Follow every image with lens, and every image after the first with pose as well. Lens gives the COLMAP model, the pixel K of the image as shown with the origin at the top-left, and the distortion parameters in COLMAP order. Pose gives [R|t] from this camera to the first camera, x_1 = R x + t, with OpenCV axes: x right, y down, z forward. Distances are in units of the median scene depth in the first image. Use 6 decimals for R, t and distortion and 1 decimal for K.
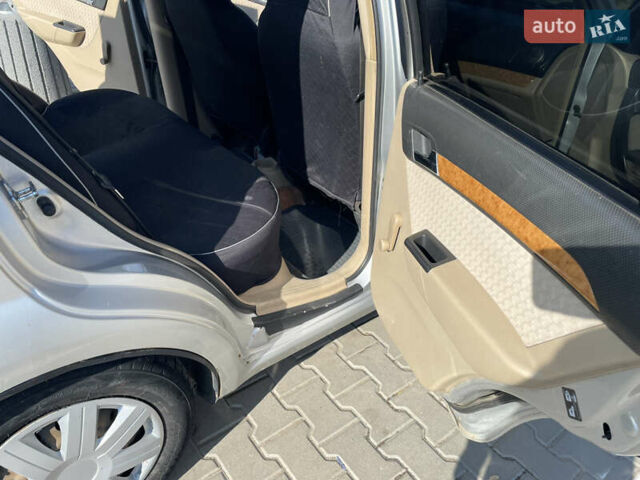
lens RADIAL K [[489.3, 0, 320.0], [0, 489.3, 240.0], [0, 0, 1]] dist [0.004065, -0.000941]
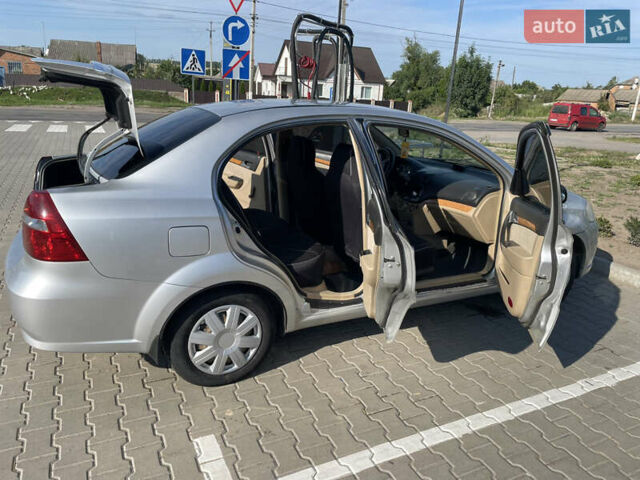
lens RADIAL K [[489.3, 0, 320.0], [0, 489.3, 240.0], [0, 0, 1]] dist [0.004065, -0.000941]
pose [[0.976667, 0.041207, -0.210767, 0.360963], [-0.101660, 0.953206, -0.284718, 0.496966], [0.189172, 0.299502, 0.935154, -1.071425]]
